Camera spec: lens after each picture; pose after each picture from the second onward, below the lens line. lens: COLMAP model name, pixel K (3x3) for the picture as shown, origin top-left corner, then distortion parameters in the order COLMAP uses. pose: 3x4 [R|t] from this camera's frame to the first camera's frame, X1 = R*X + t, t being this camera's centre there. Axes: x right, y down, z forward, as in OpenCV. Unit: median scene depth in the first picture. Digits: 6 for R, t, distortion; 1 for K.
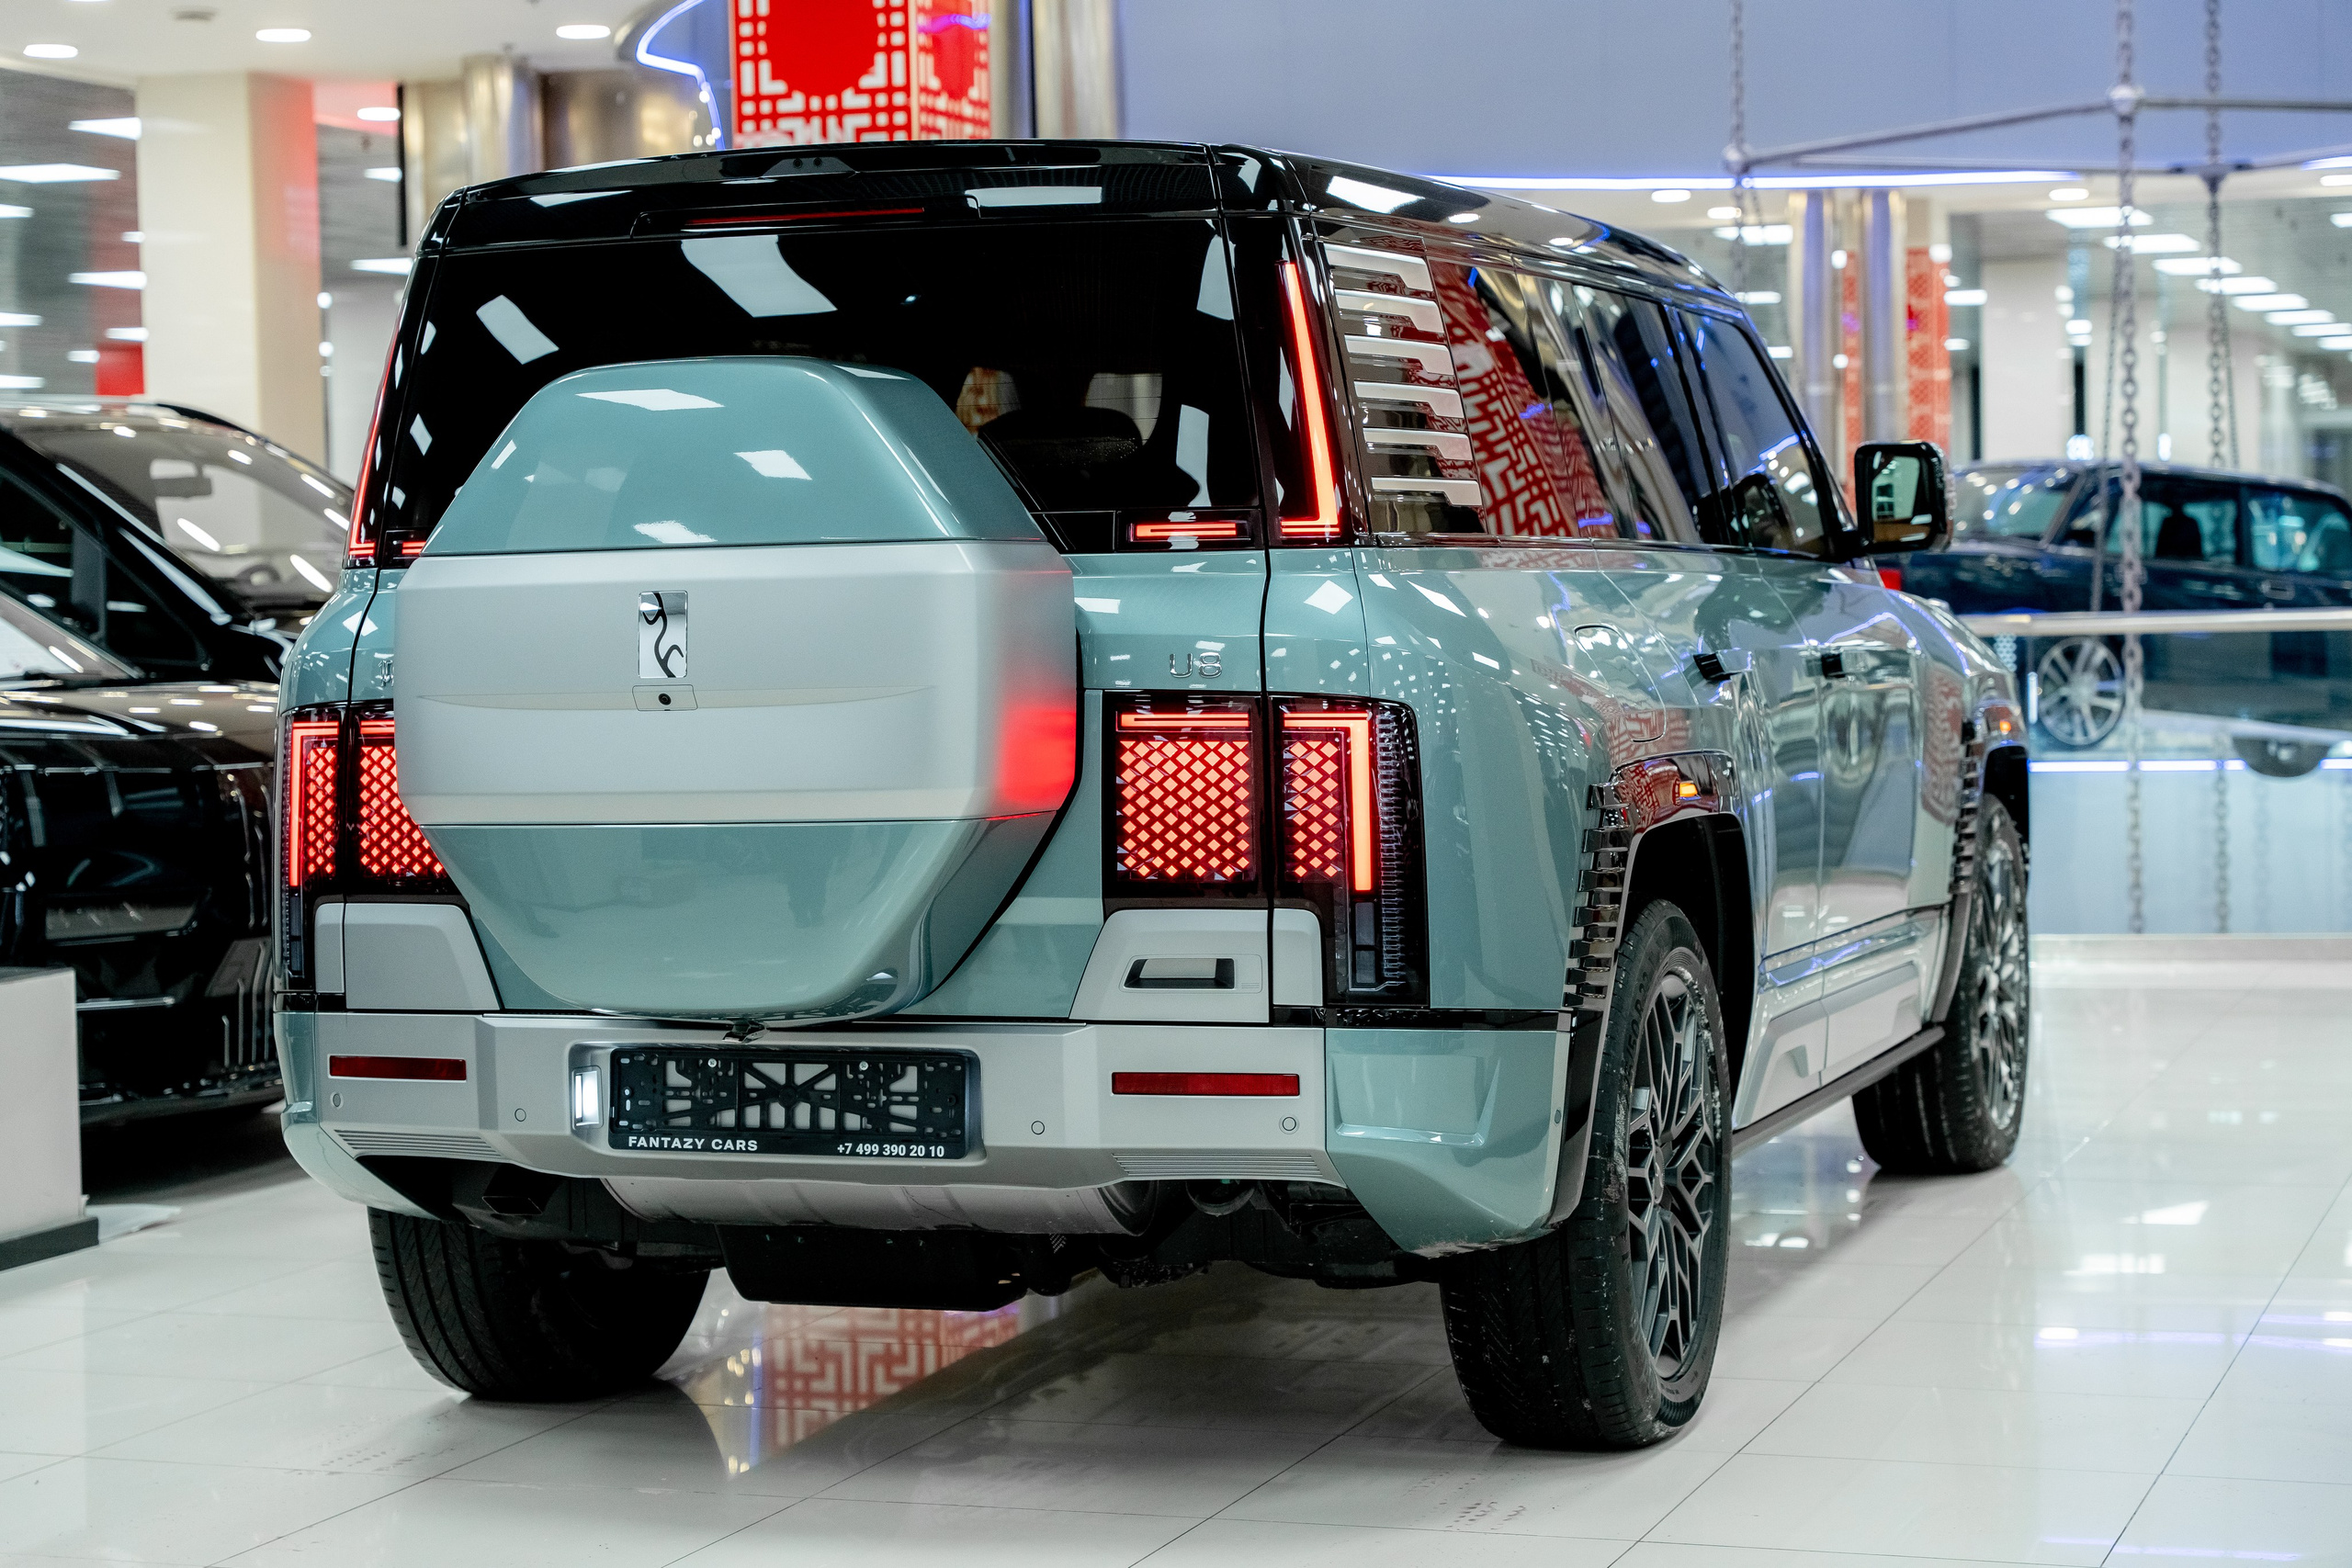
lens RADIAL K [[4942.6, 0, 1121.3], [0, 4942.6, 764.4], [0, 0, 1]] dist [0.011704, 0.000000]
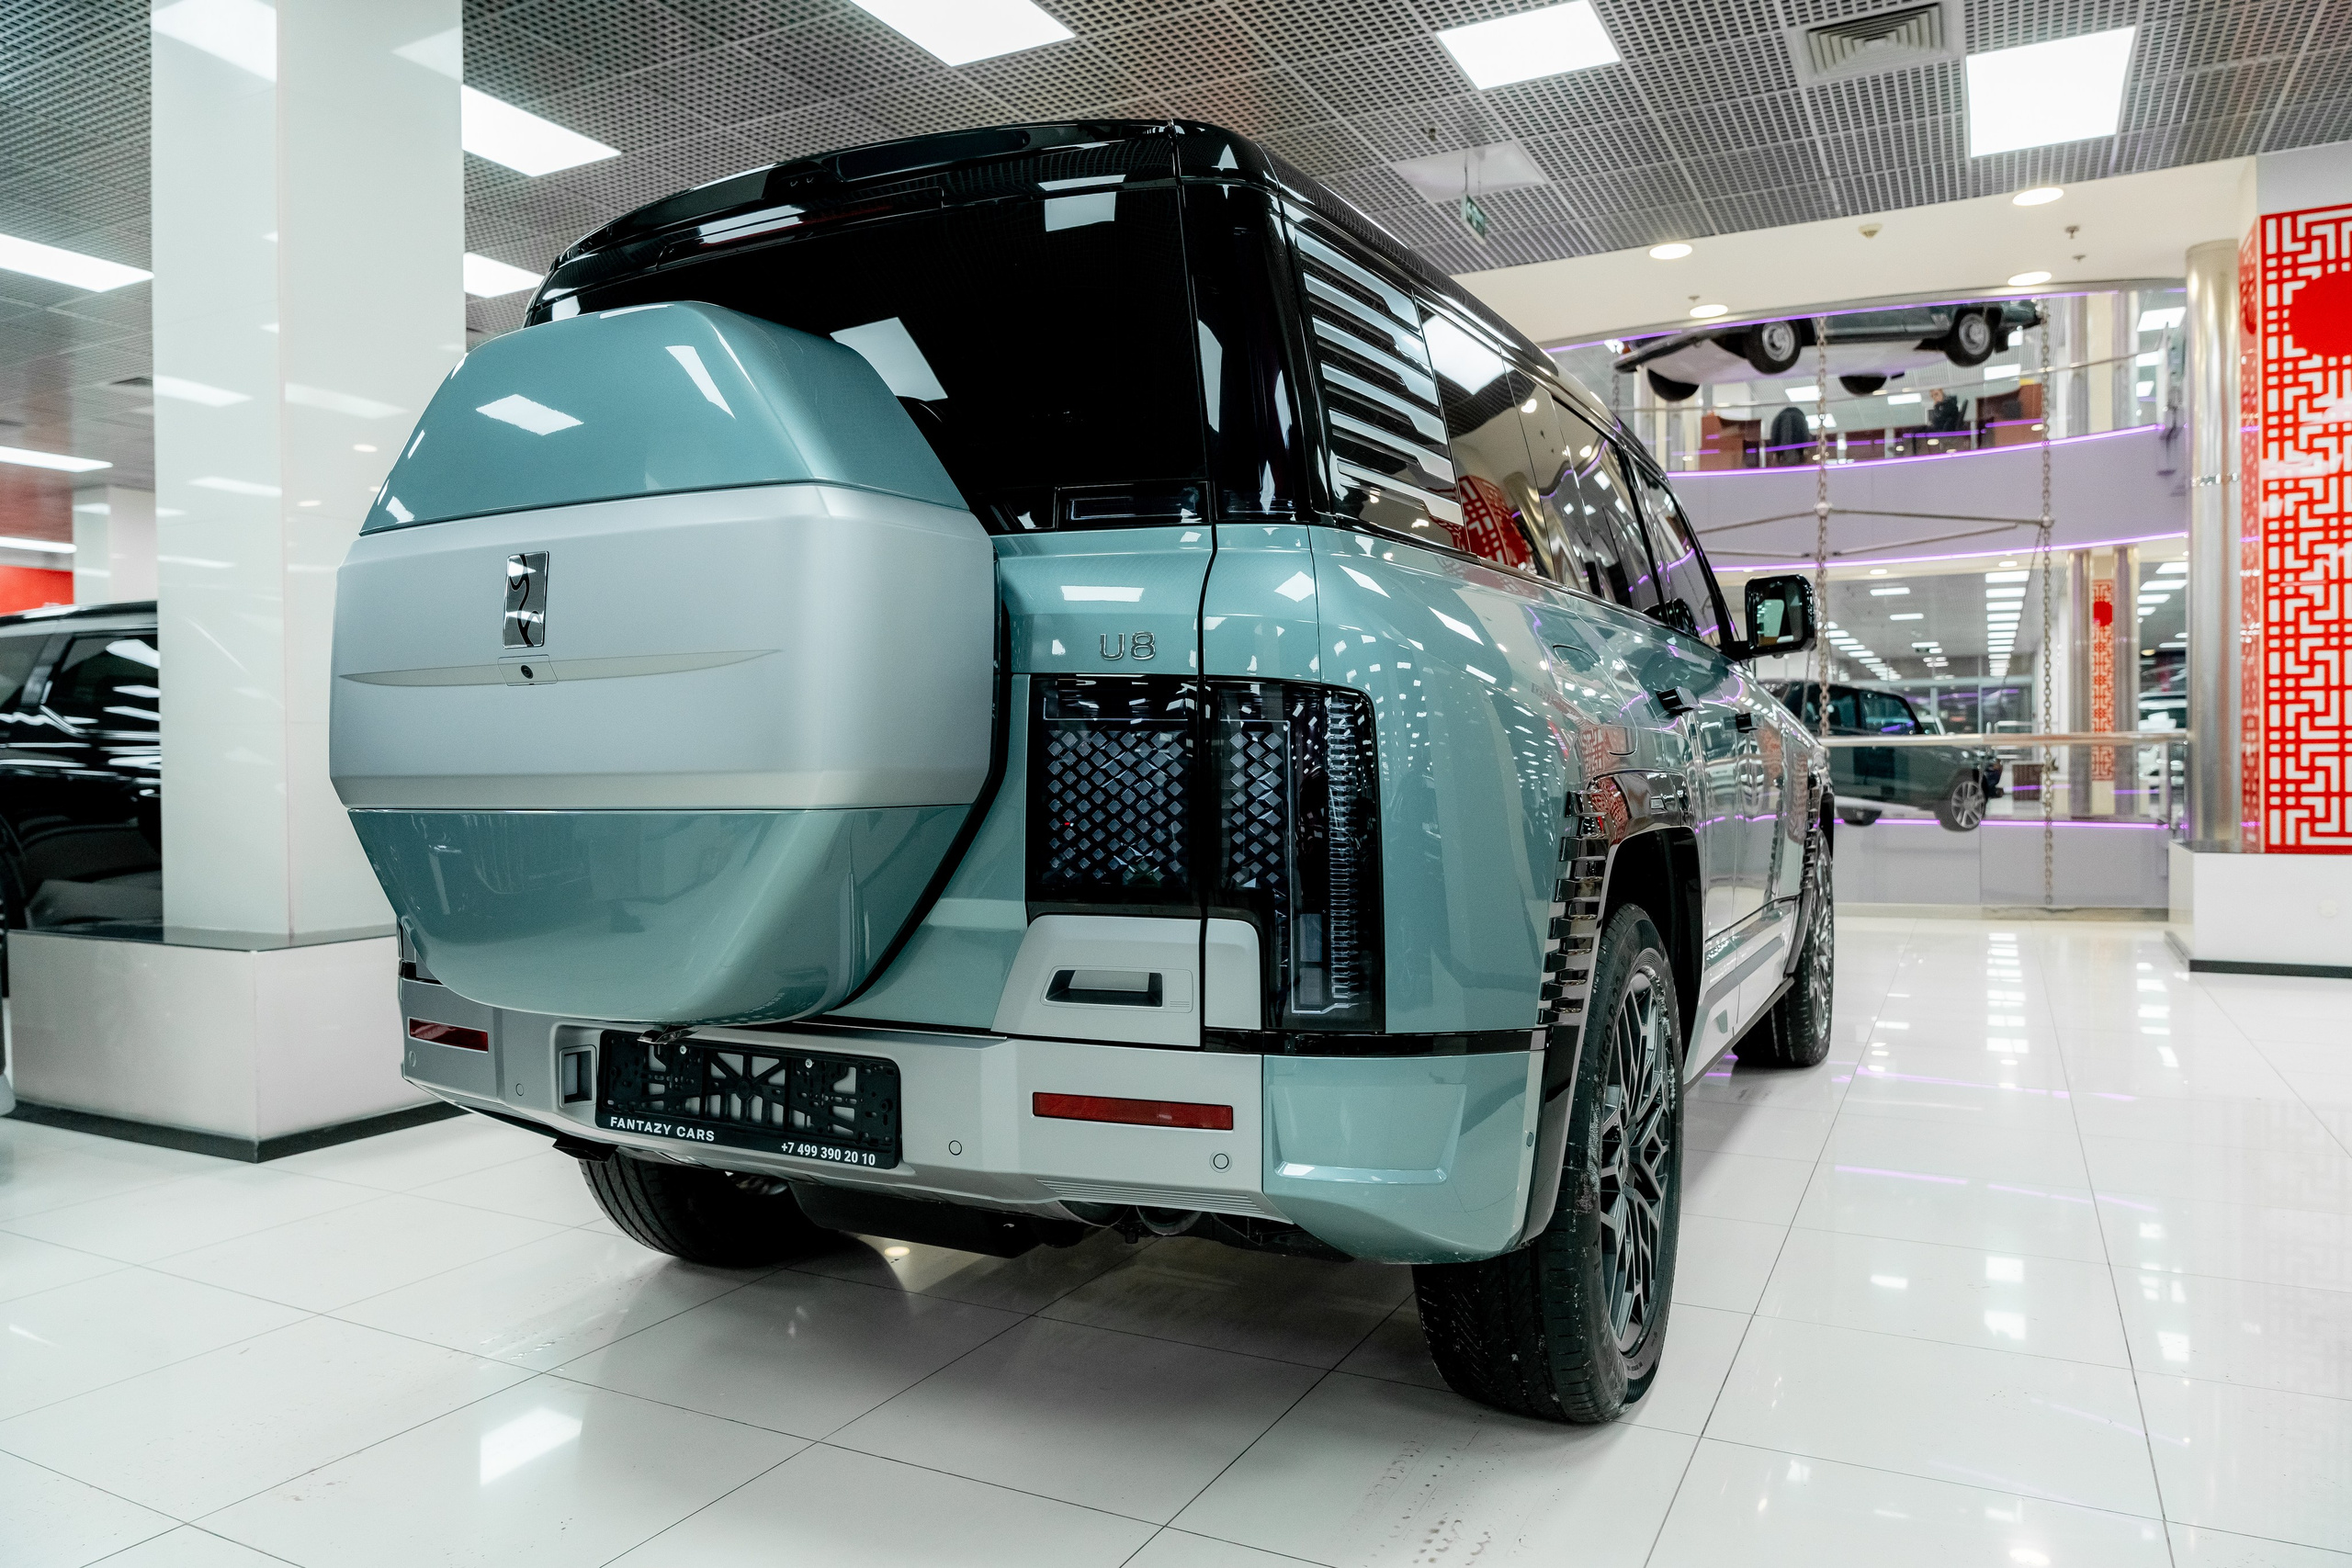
lens RADIAL K [[1640.2, 0, 1173.8], [0, 1640.2, 772.8], [0, 0, 1]] dist [-0.018305, 0.003192]
pose [[0.991227, 0.015878, -0.131212, 0.062446], [-0.019533, 0.999455, -0.026618, 0.010779], [0.130718, 0.028947, 0.990997, 0.697814]]
